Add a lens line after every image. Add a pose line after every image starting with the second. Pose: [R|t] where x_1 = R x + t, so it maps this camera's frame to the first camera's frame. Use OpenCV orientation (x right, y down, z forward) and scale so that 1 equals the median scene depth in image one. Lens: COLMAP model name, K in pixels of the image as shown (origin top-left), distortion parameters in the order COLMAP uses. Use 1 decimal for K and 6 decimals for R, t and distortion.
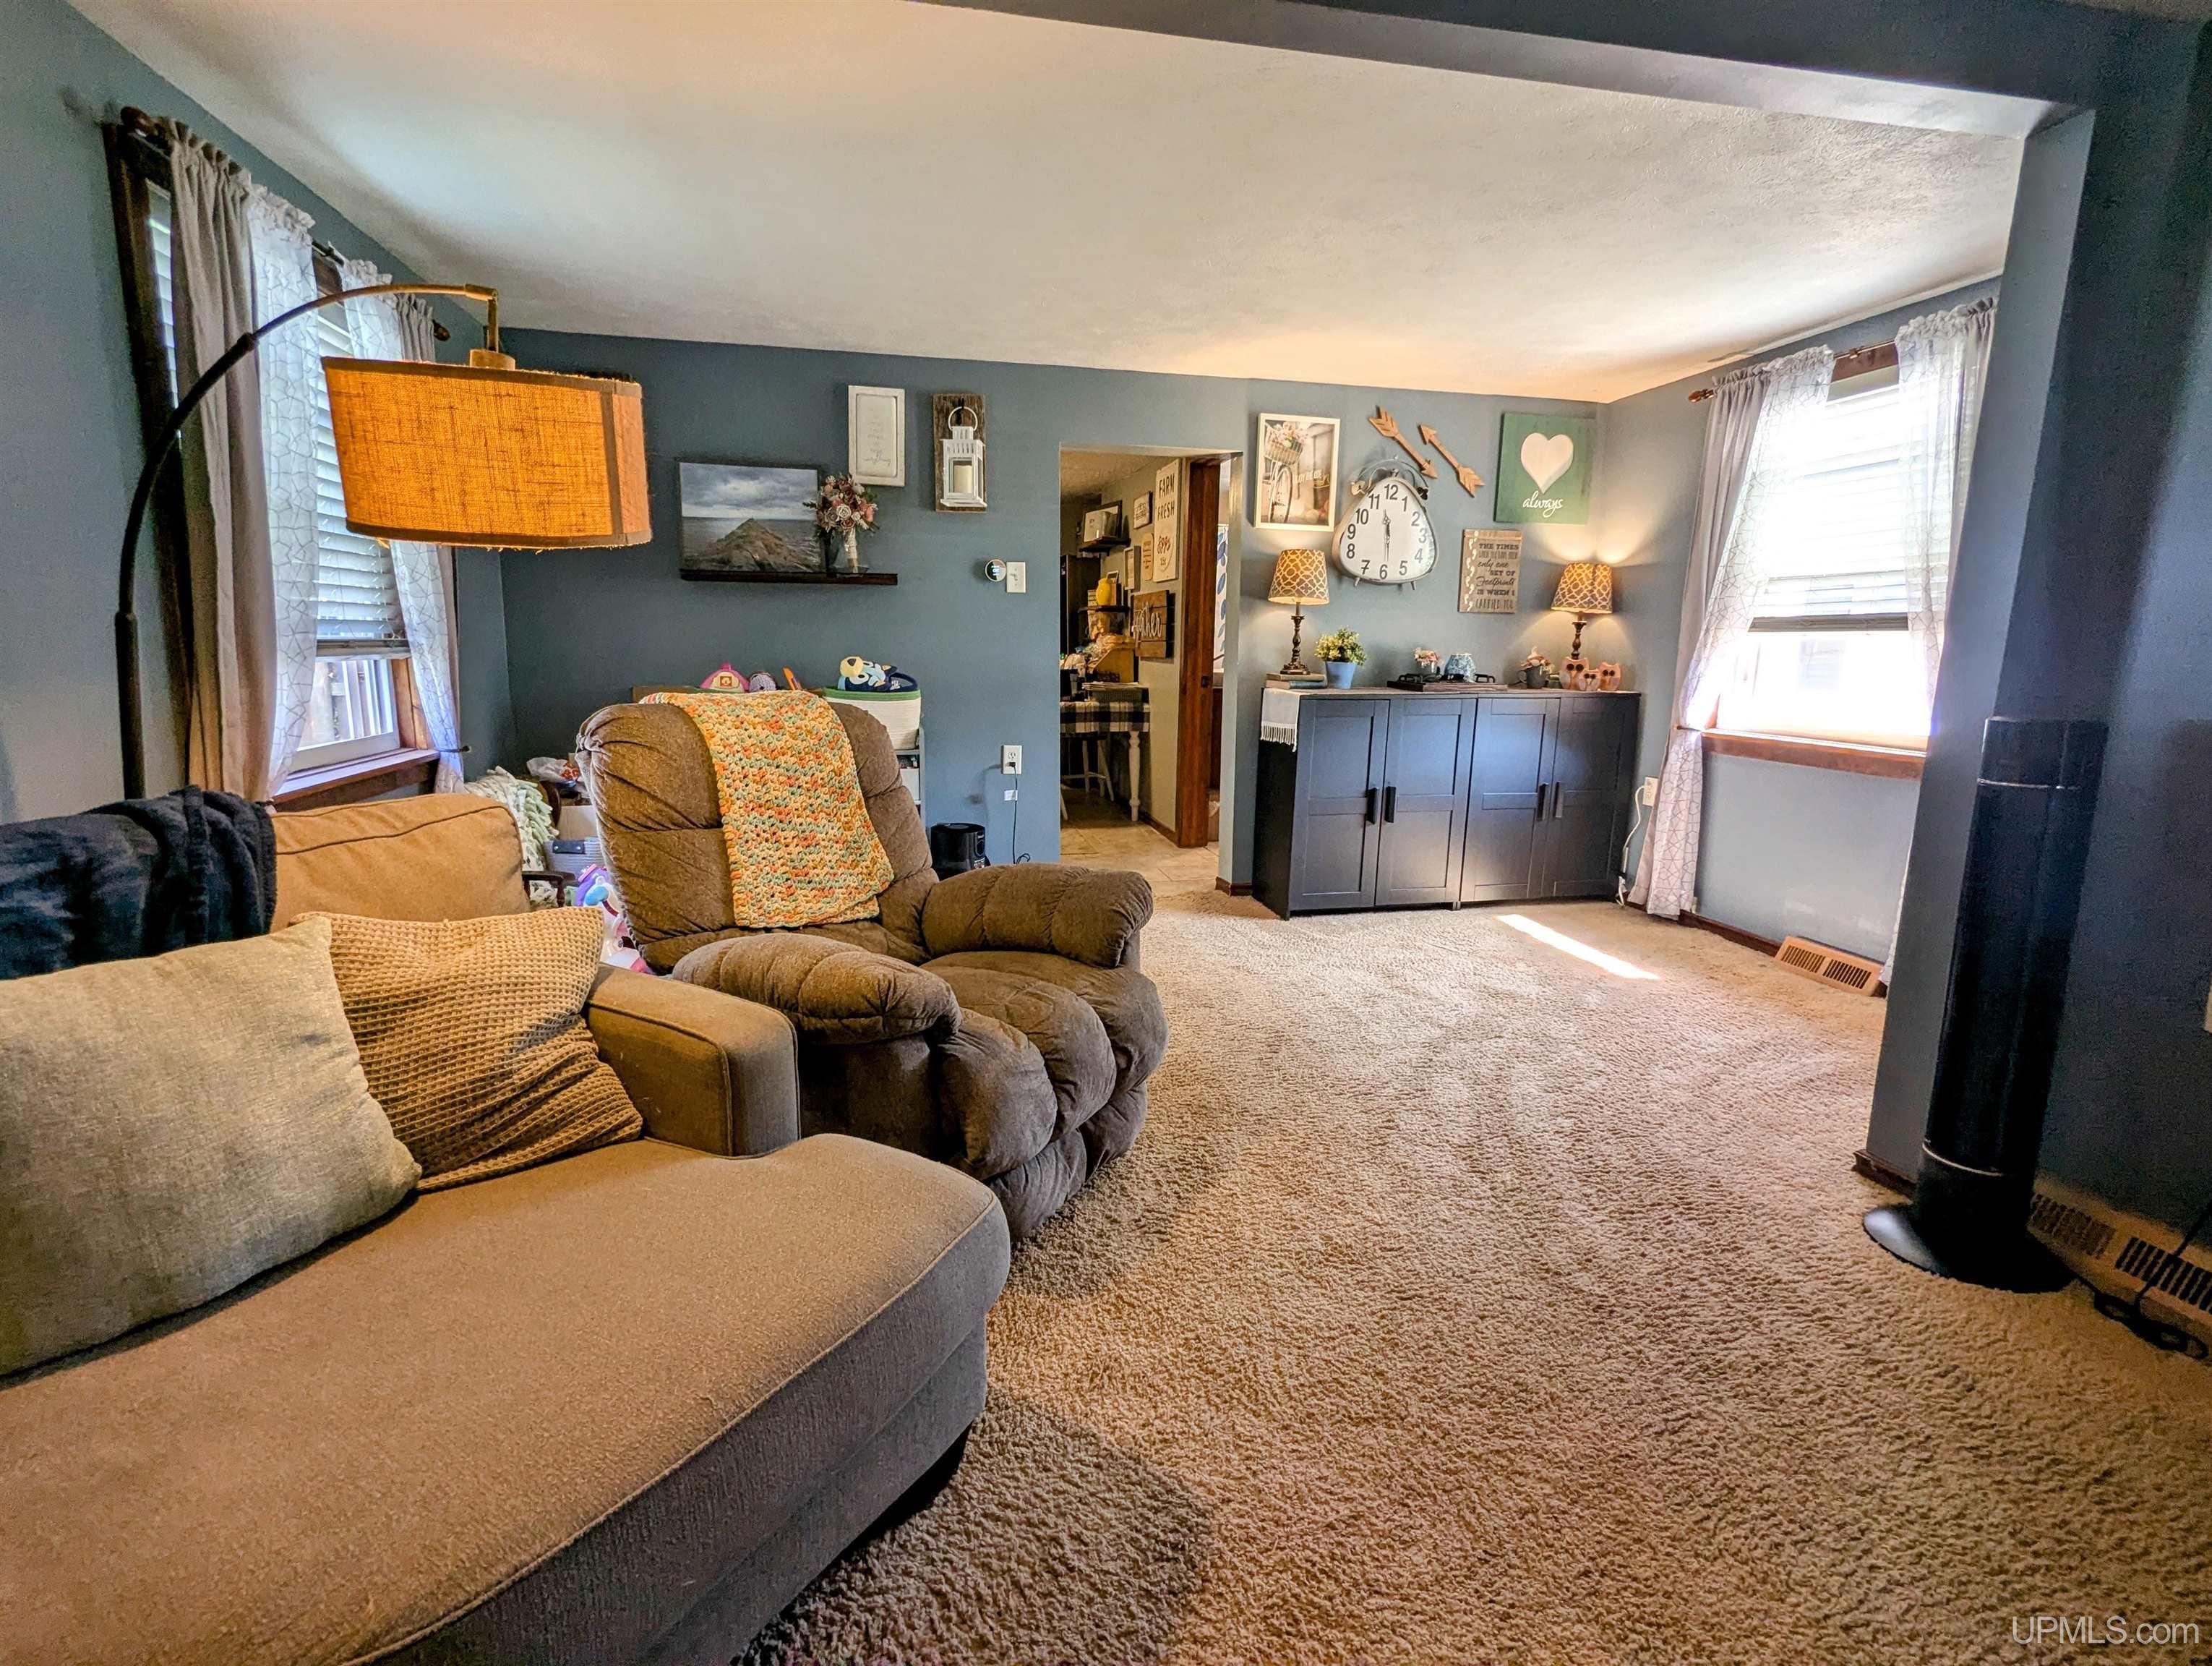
lens RADIAL K [[1051.4, 0, 1110.2], [0, 1051.4, 827.2], [0, 0, 1]] dist [0.003562, -0.001602]
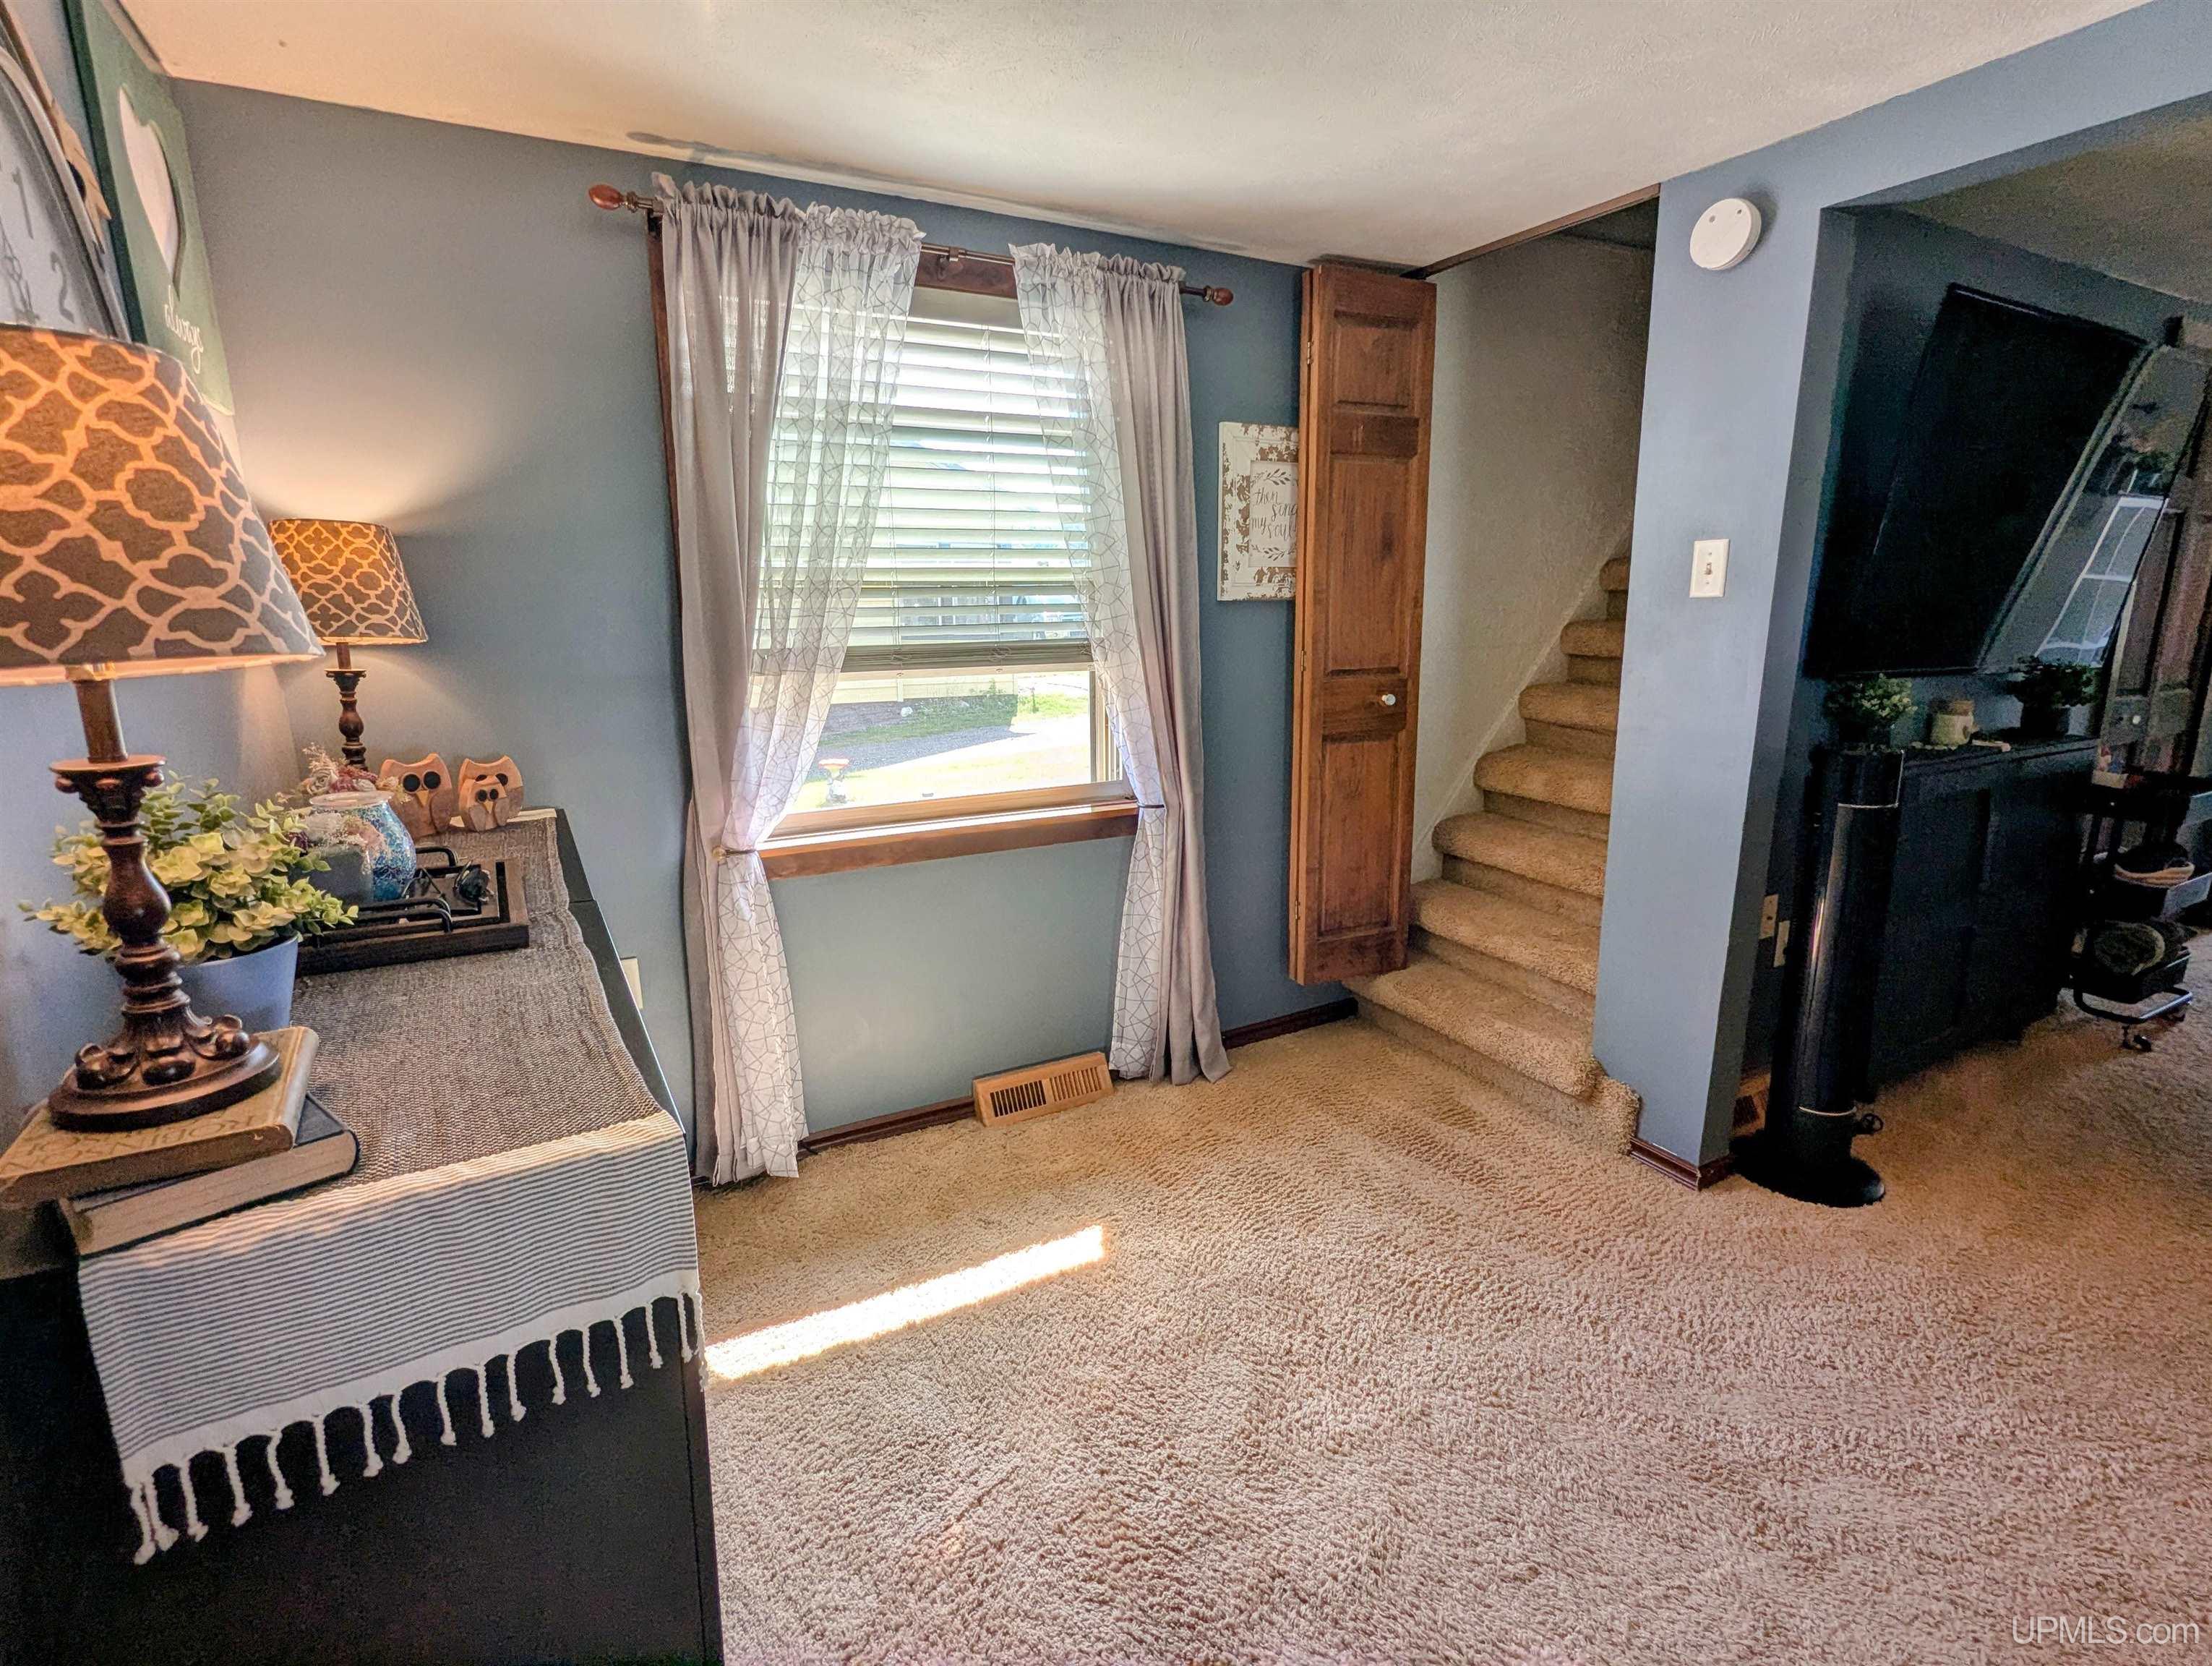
lens RADIAL K [[1051.4, 0, 1103.9], [0, 1051.4, 817.8], [0, 0, 1]] dist [0.003562, -0.001602]
pose [[-0.271283, -0.214156, 0.938372, -0.020238], [0.172930, 0.948223, 0.266398, -0.253226], [-0.946837, 0.234542, -0.220203, 1.058582]]
